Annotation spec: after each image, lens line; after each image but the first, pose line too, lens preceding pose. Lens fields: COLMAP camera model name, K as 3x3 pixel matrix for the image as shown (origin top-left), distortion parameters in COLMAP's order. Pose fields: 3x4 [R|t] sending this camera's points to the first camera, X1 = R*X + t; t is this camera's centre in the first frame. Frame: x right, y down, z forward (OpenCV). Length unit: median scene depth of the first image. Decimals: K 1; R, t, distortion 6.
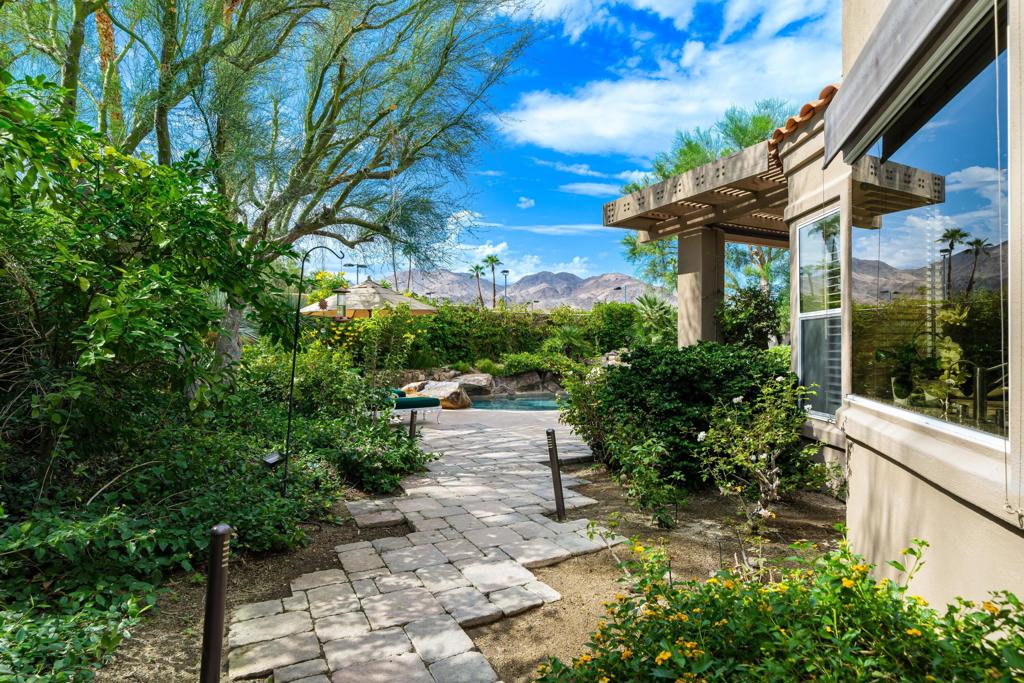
lens RADIAL K [[529.2, 0, 509.3], [0, 529.2, 347.5], [0, 0, 1]] dist [-0.003261, -0.001033]
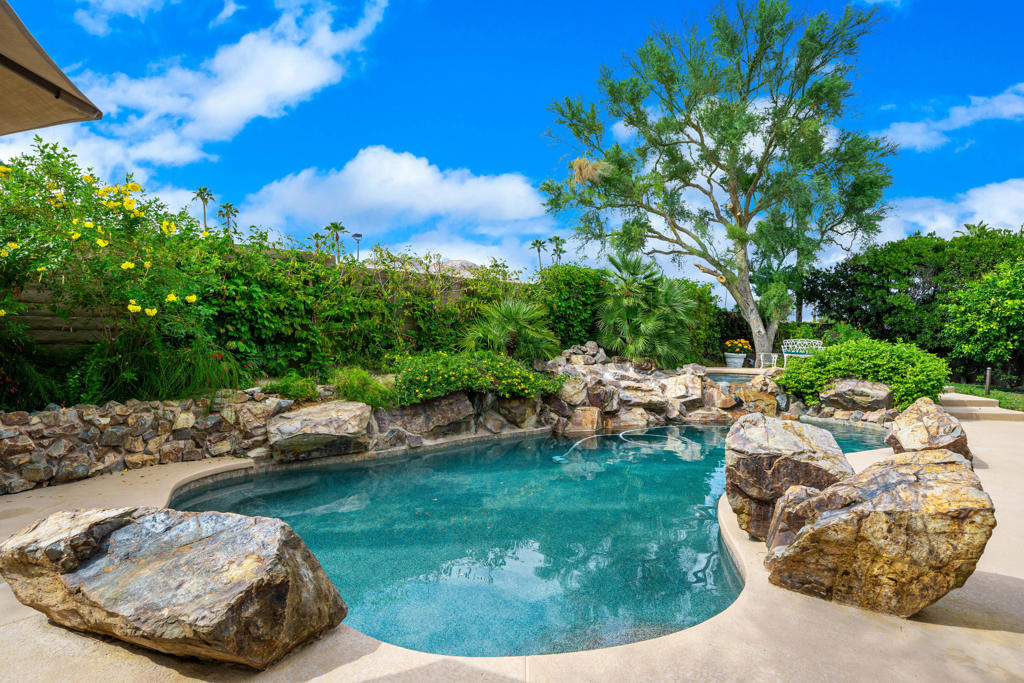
lens RADIAL K [[569.0, 0, 511.0], [0, 569.0, 344.7], [0, 0, 1]] dist [-0.003609, -0.000042]
pose [[0.963426, 0.003052, 0.267958, -0.044641], [-0.007427, 0.999855, 0.015313, -0.005415], [-0.267873, -0.016744, 0.963309, 0.496079]]
